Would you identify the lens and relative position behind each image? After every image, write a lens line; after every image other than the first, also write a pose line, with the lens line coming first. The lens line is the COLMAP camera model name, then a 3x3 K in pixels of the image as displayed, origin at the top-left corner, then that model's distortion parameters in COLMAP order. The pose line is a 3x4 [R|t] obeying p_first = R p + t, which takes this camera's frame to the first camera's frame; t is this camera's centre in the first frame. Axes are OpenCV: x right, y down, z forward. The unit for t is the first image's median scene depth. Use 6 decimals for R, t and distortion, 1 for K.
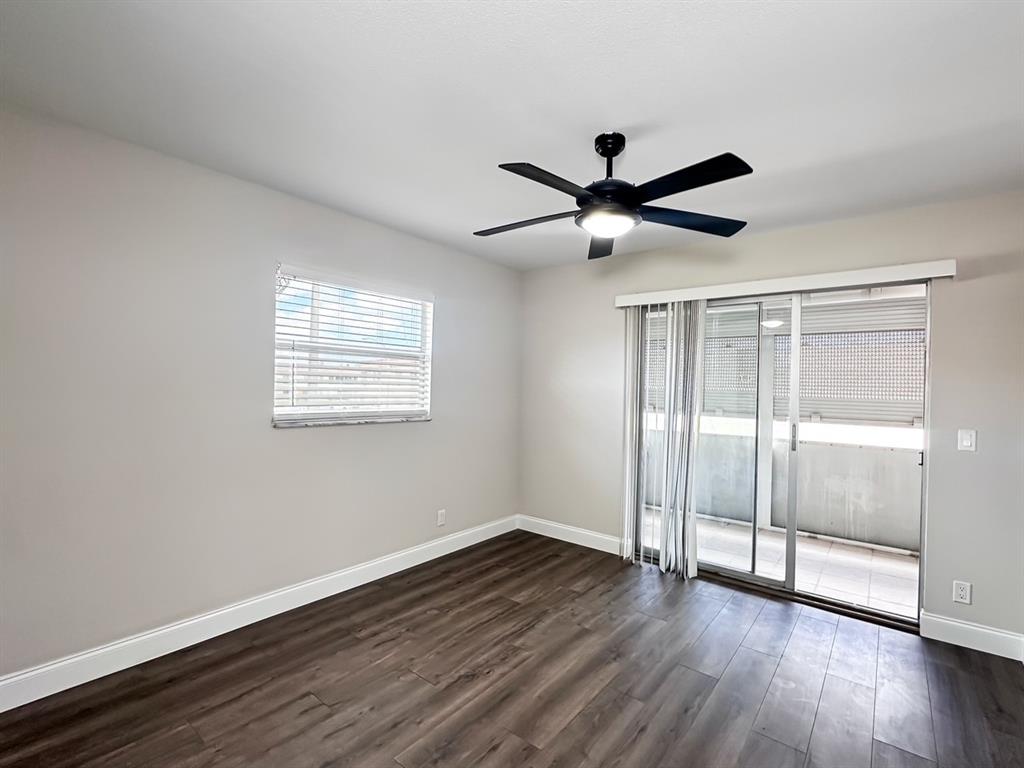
lens RADIAL K [[473.1, 0, 512.3], [0, 473.1, 384.9], [0, 0, 1]] dist [0.001911, 0.000168]
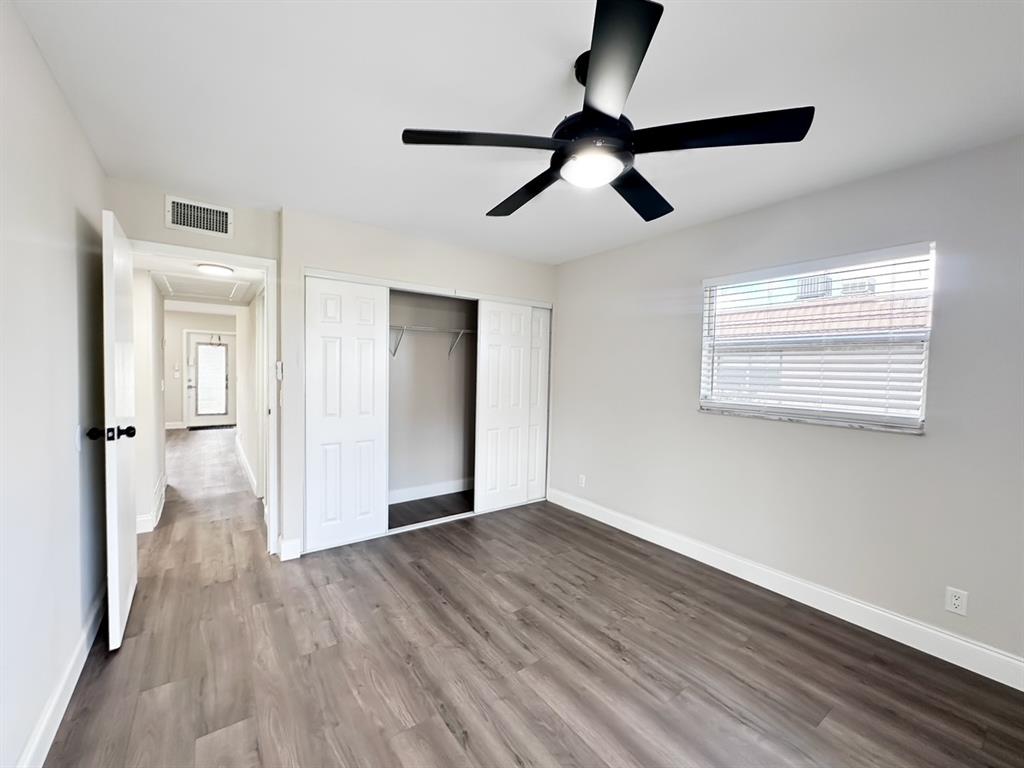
lens RADIAL K [[412.8, 0, 511.5], [0, 412.8, 384.5], [0, 0, 1]] dist [0.003175, 0.000085]
pose [[-0.259998, 0.001393, -0.965608, 0.743328], [-0.025643, 0.999636, 0.008346, 0.023071], [0.965269, 0.026931, -0.259867, 0.856958]]
